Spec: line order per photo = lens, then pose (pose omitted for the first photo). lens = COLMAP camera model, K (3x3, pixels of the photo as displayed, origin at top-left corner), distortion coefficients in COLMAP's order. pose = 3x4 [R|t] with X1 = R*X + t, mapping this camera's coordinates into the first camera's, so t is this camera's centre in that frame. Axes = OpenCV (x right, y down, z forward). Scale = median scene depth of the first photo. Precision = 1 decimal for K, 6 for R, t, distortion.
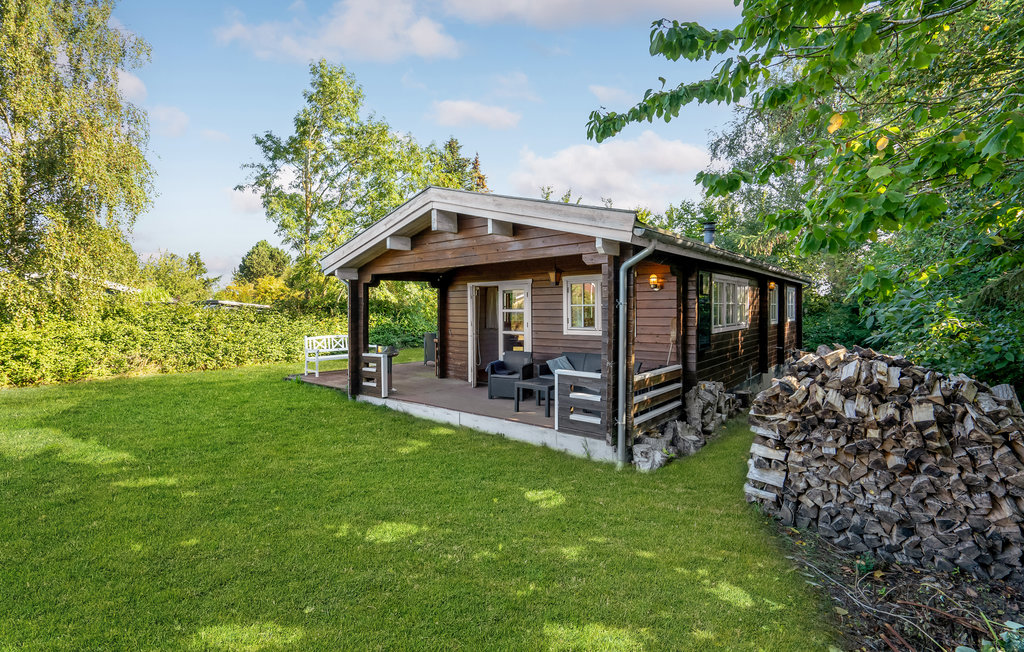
lens RADIAL K [[465.2, 0, 512.0], [0, 465.2, 326.0], [0, 0, 1]] dist [-0.009108, -0.000309]
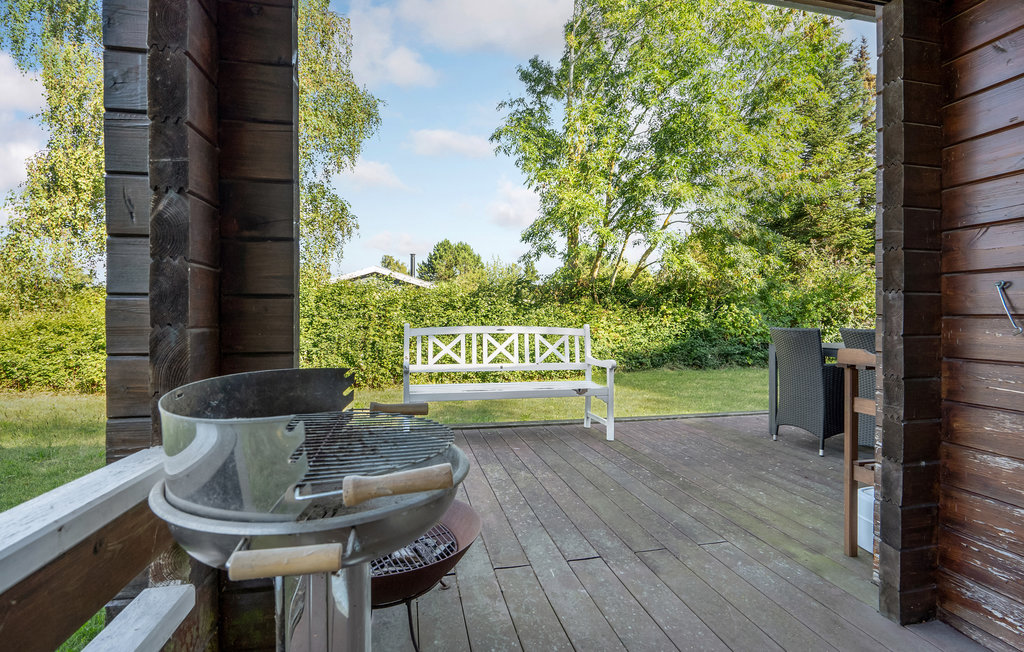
lens RADIAL K [[477.0, 0, 523.0], [0, 477.0, 327.7], [0, 0, 1]] dist [0.021562, 0.001009]
pose [[0.794978, 0.012042, -0.606519, -0.084461], [-0.022377, 0.999705, -0.009481, 0.014262], [0.606226, 0.021109, 0.795013, 0.434183]]
